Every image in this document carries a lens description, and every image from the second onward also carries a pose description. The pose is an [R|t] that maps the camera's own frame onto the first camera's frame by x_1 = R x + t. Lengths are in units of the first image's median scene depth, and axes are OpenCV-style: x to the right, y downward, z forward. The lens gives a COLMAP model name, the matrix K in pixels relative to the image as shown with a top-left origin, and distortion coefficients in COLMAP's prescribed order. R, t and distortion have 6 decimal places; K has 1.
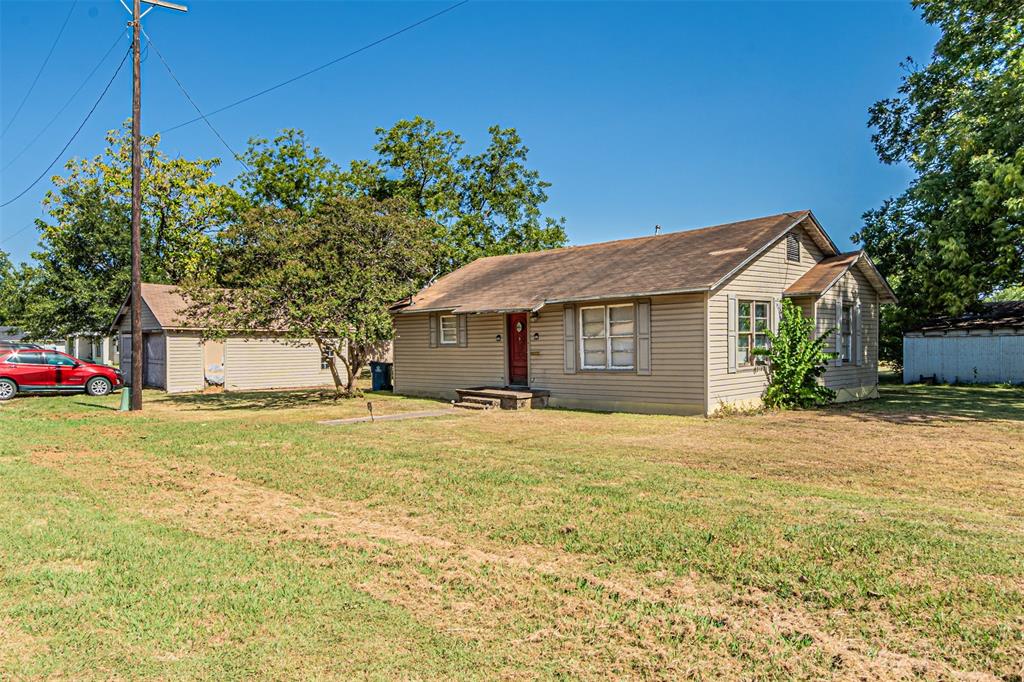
lens RADIAL K [[689.7, 0, 510.4], [0, 689.7, 343.9], [0, 0, 1]] dist [0.008288, 0.004386]
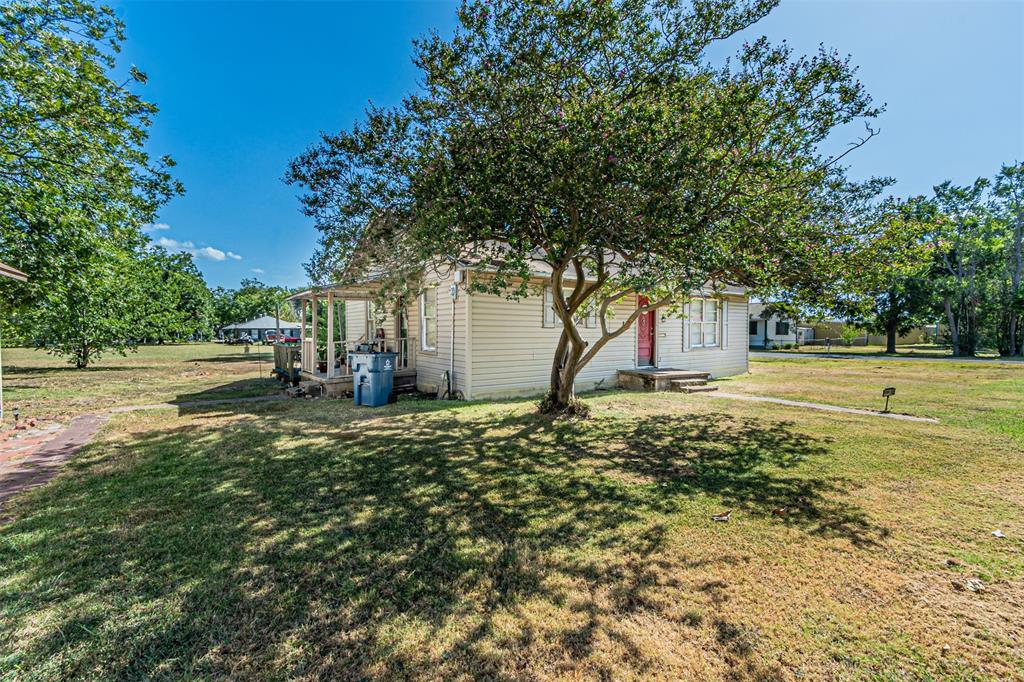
lens RADIAL K [[449.4, 0, 509.7], [0, 449.4, 338.2], [0, 0, 1]] dist [0.002280, -0.000901]
pose [[0.158712, -0.005870, 0.987307, -0.715564], [-0.008788, 0.999934, 0.007358, 0.016283], [-0.987286, -0.009844, 0.158650, 1.147958]]
